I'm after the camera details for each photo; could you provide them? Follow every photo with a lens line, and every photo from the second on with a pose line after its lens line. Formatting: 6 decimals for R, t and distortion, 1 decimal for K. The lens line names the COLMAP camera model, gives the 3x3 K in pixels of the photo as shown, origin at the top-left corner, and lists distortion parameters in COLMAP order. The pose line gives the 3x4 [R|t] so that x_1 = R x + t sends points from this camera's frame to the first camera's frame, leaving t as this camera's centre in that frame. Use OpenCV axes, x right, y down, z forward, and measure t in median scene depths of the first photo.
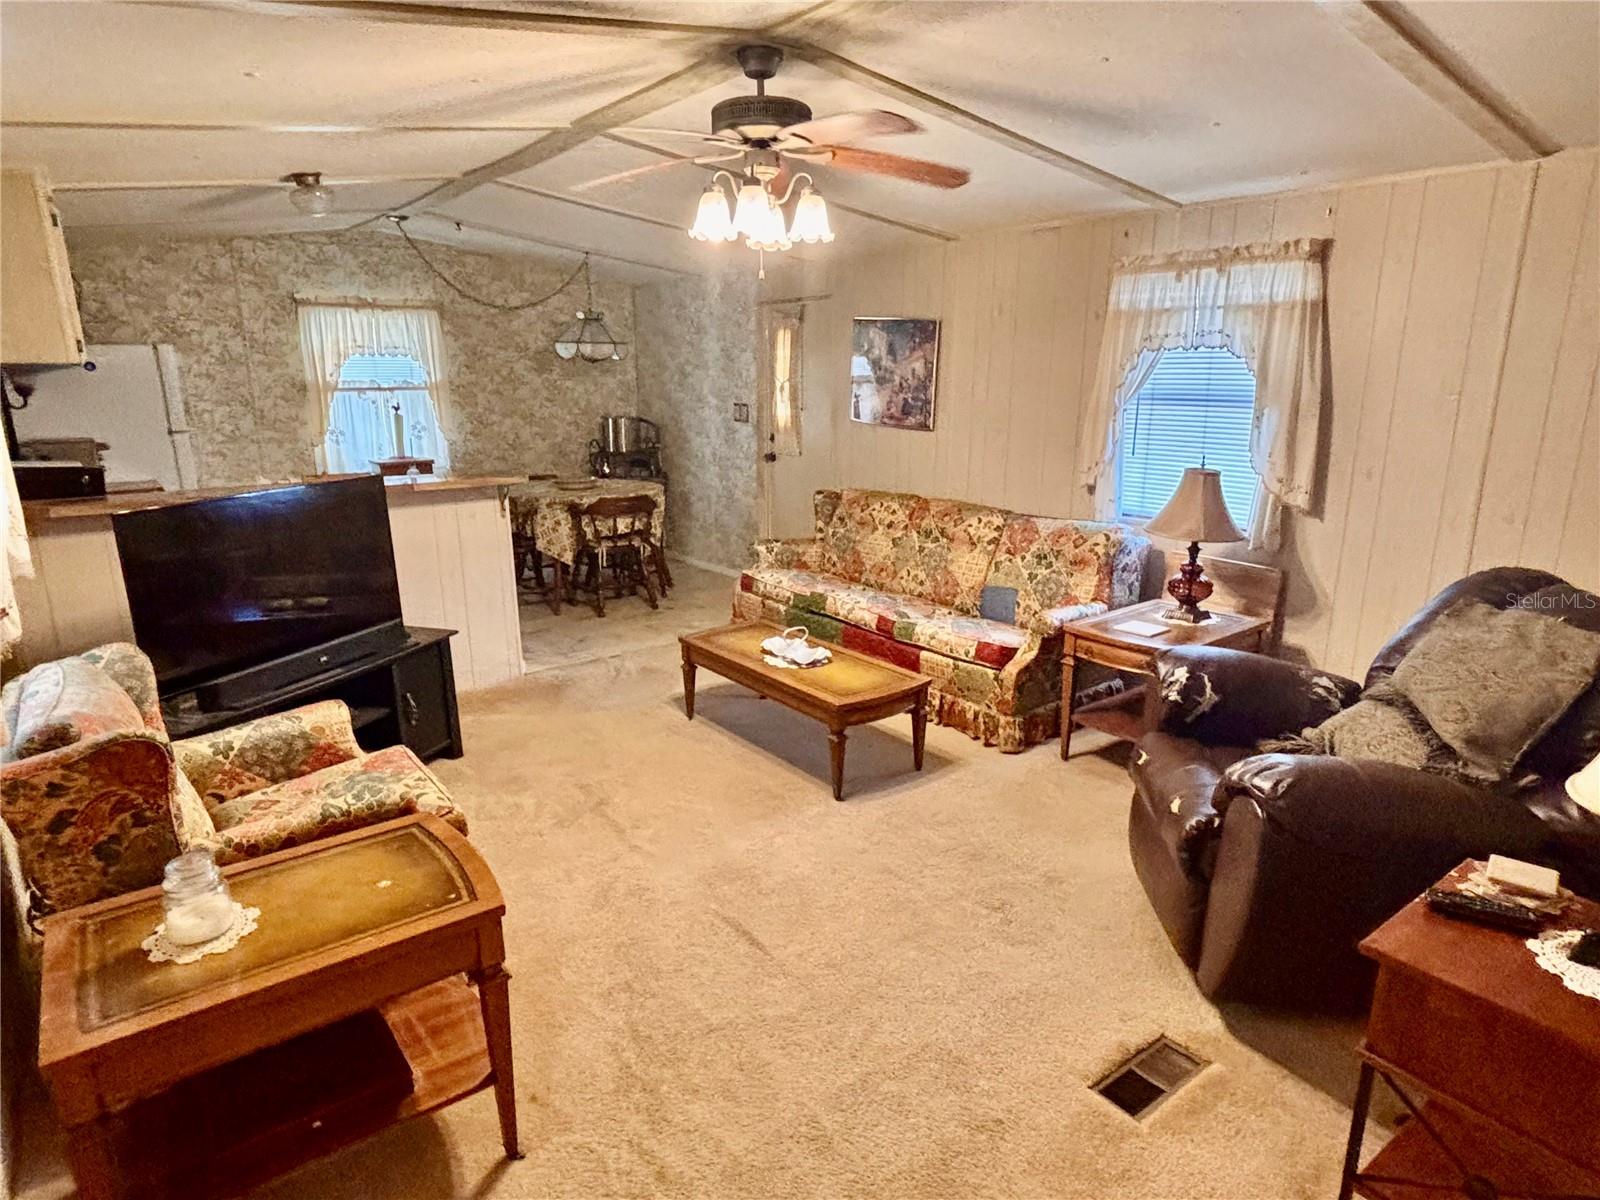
lens RADIAL K [[917.4, 0, 800.0], [0, 917.4, 600.0], [0, 0, 1]] dist [-0.022069, -0.002242]
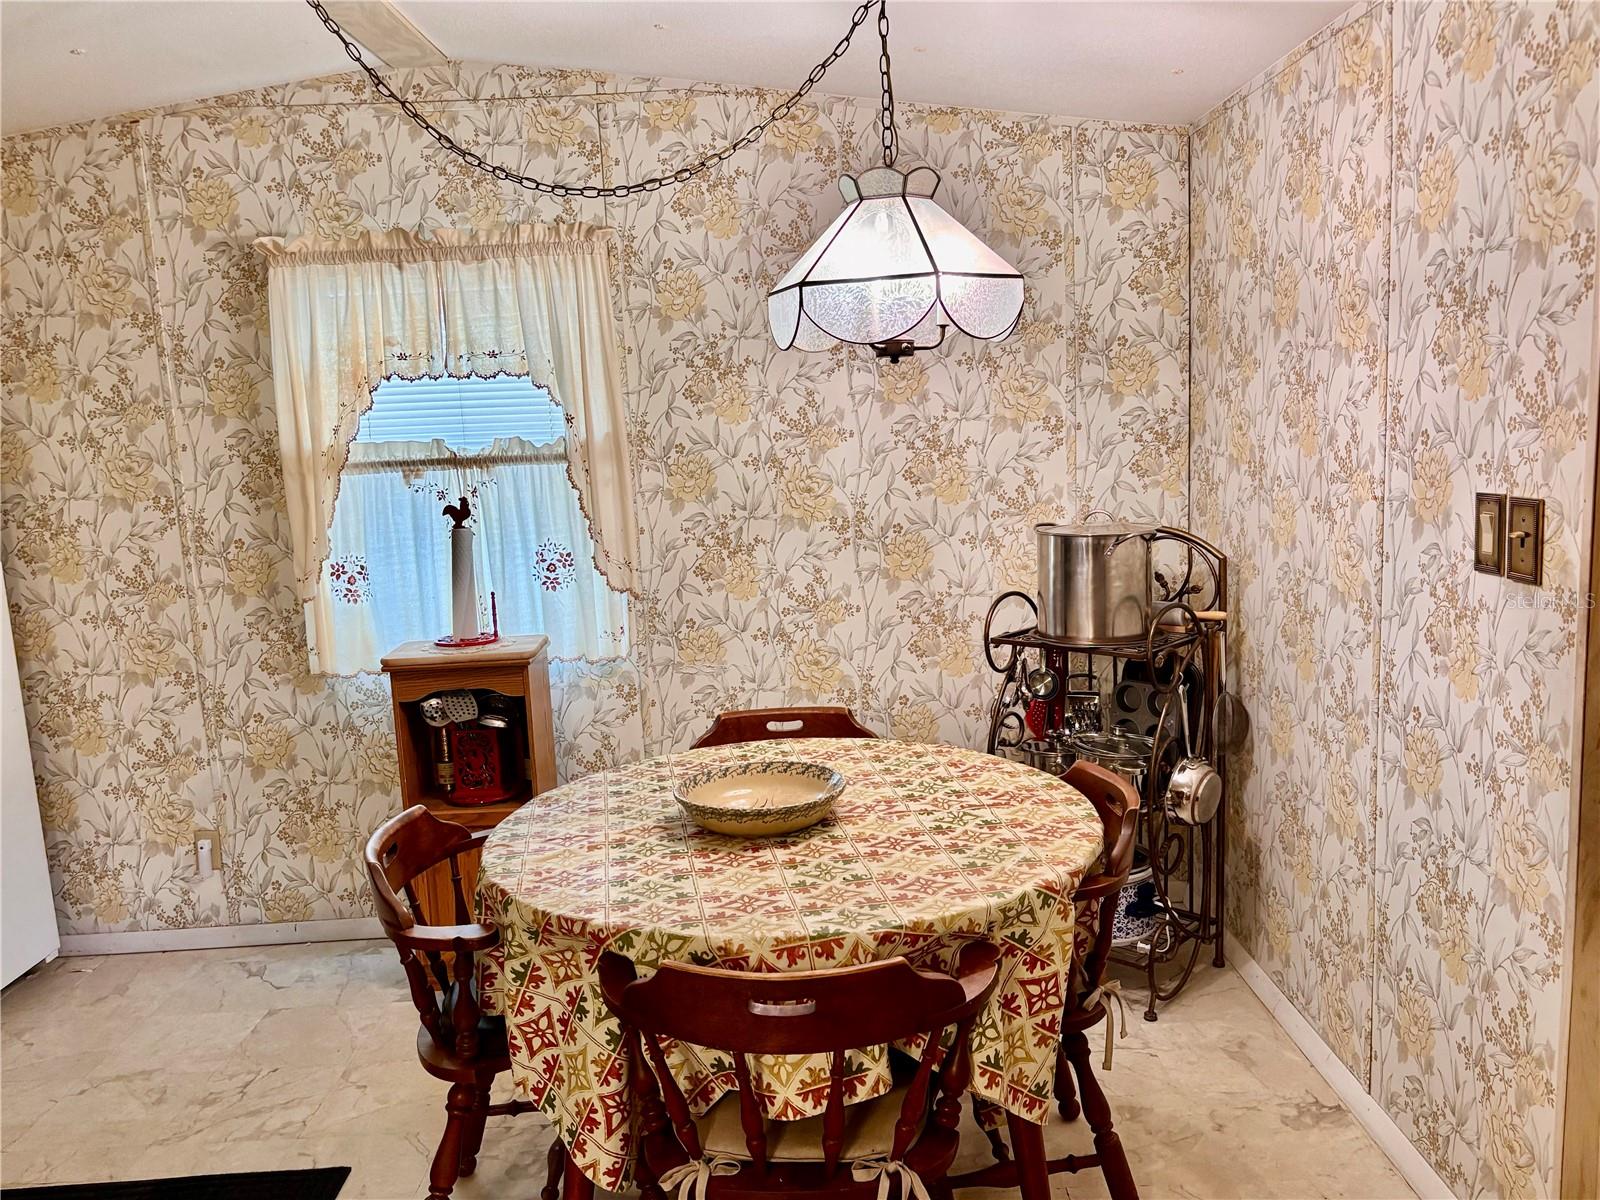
lens RADIAL K [[1252.5, 0, 800.0], [0, 1252.5, 600.0], [0, 0, 1]] dist [0.044207, -0.001471]
pose [[0.800223, 0.045158, -0.598000, -0.016968], [-0.097732, 0.993650, -0.055745, -0.156017], [0.591685, 0.103052, 0.799555, 0.658149]]
